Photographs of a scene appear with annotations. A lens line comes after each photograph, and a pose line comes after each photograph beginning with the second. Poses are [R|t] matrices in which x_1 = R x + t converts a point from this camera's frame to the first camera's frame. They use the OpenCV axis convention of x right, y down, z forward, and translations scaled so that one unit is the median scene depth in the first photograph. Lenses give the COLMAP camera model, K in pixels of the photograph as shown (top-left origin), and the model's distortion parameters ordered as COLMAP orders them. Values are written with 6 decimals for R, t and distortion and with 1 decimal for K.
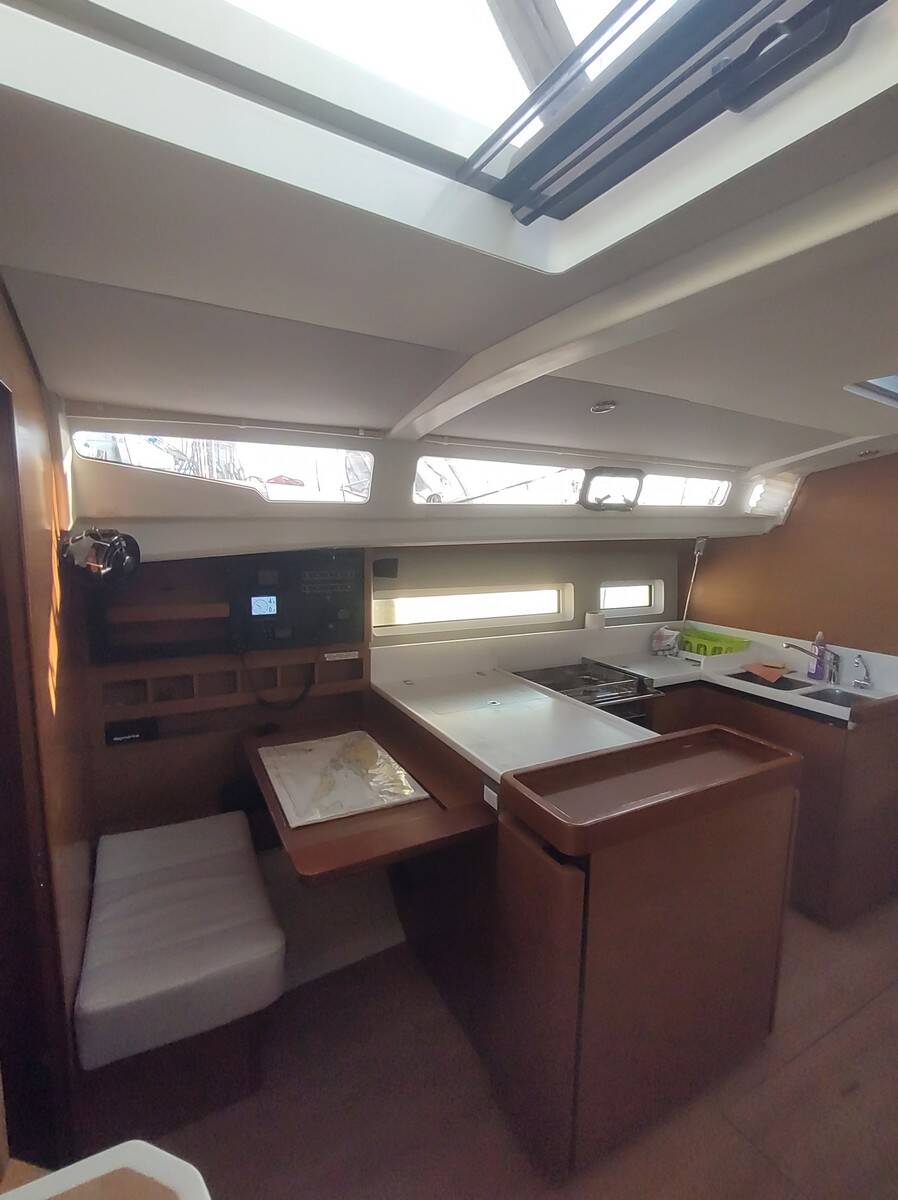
lens RADIAL K [[548.1, 0, 446.4], [0, 548.1, 600.4], [0, 0, 1]] dist [0.001339, -0.000090]
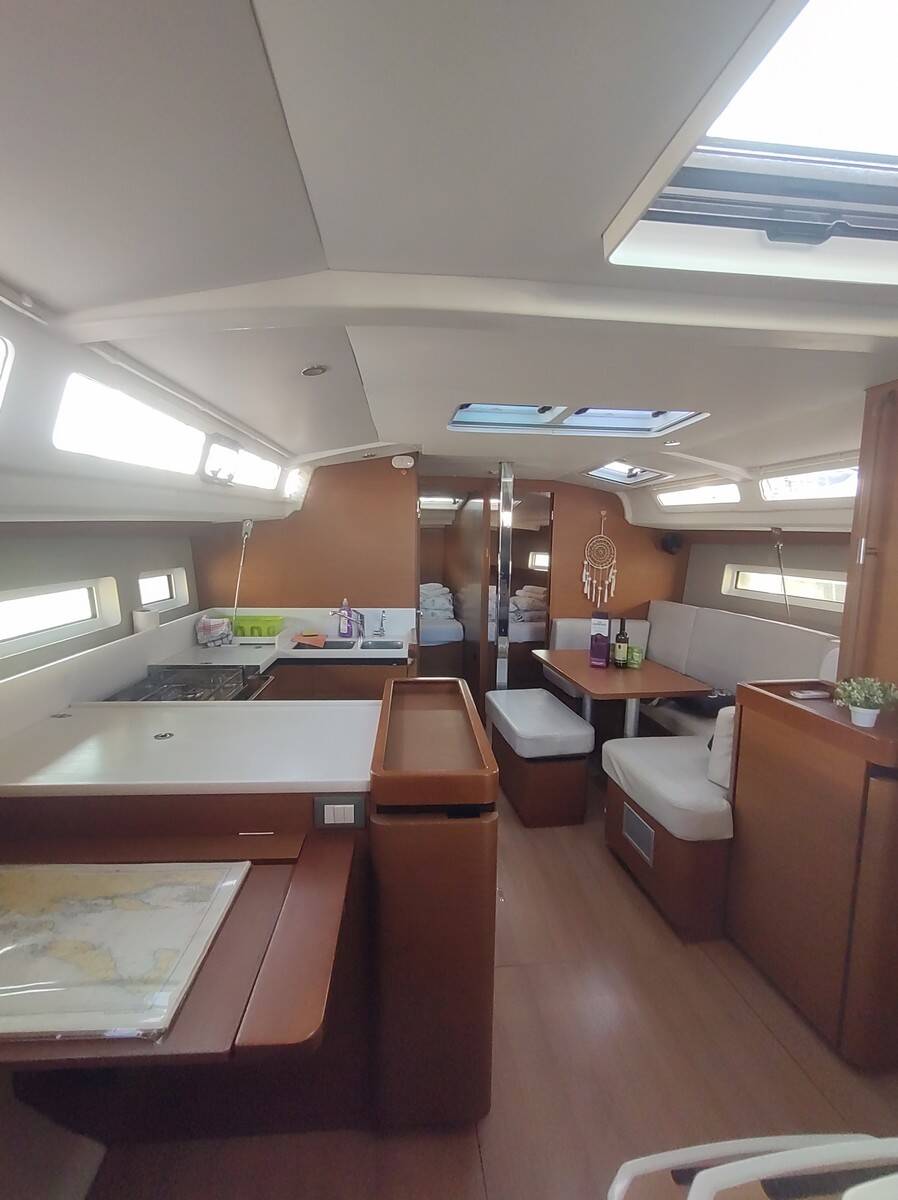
lens RADIAL K [[548.1, 0, 446.4], [0, 548.1, 600.4], [0, 0, 1]] dist [0.001339, -0.000090]
pose [[0.431908, -0.117116, 0.894281, -0.291615], [0.109550, 0.991004, 0.076874, -0.007164], [-0.895240, 0.064766, 0.440853, 0.240404]]
